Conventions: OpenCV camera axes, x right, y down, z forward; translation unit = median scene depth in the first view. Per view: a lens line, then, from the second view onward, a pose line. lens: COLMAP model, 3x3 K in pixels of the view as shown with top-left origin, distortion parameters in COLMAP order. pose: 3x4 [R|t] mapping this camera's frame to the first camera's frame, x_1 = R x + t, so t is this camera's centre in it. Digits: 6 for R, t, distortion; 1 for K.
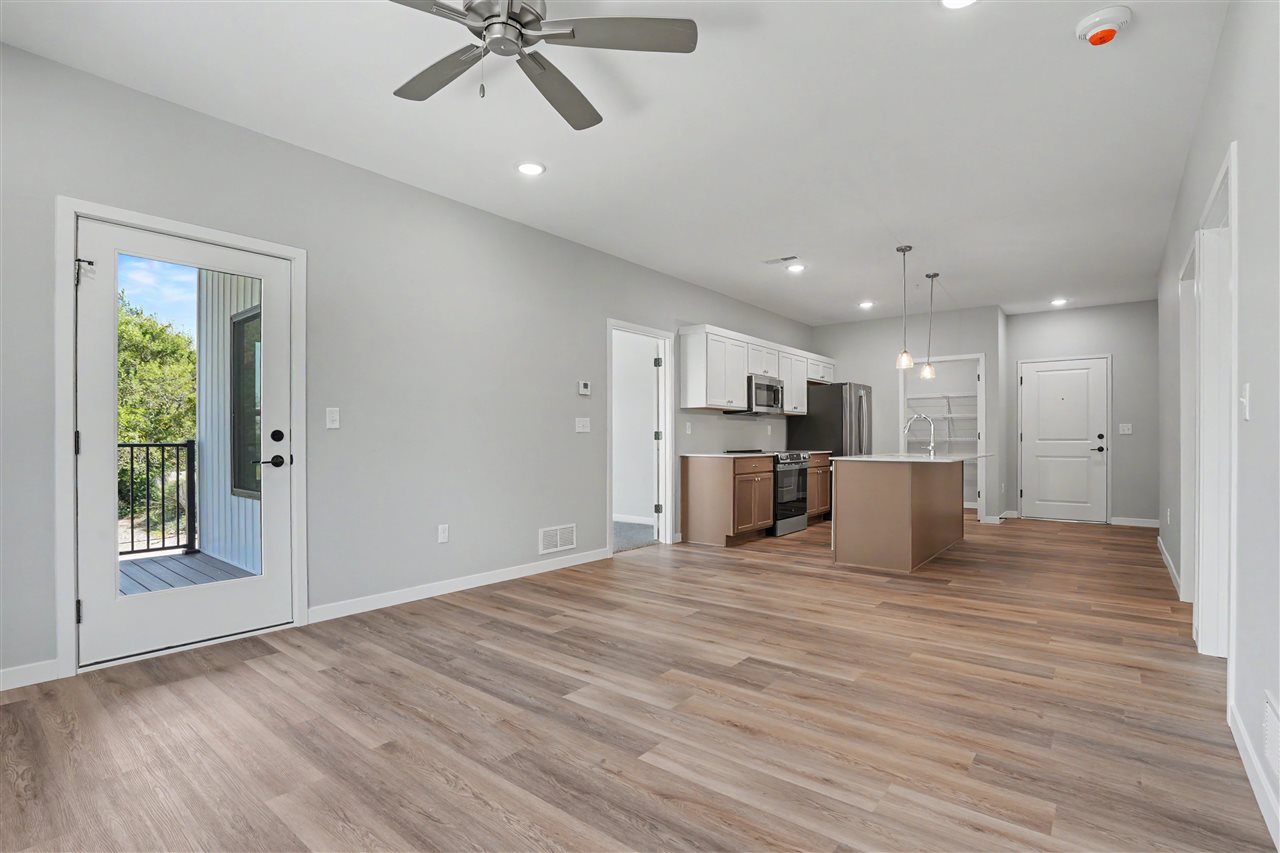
lens RADIAL K [[612.7, 0, 640.0], [0, 612.7, 426.5], [0, 0, 1]] dist [-0.031456, 0.000447]
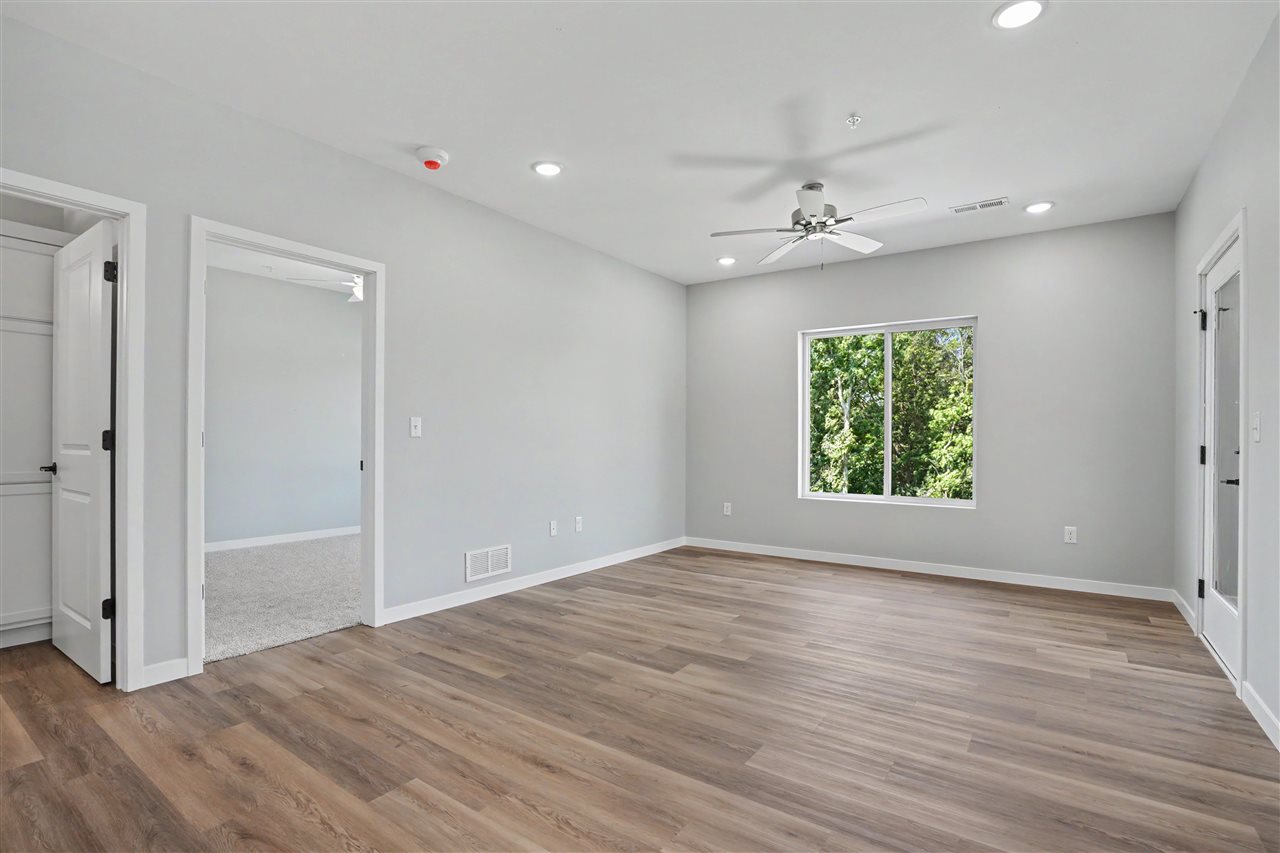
lens RADIAL K [[594.8, 0, 640.0], [0, 594.8, 426.5], [0, 0, 1]] dist [-0.024919, 0.001387]
pose [[-0.998057, -0.008406, -0.061739, 0.295834], [-0.005643, 0.998981, -0.044787, 0.023648], [0.062052, -0.044352, -0.997087, 1.979061]]
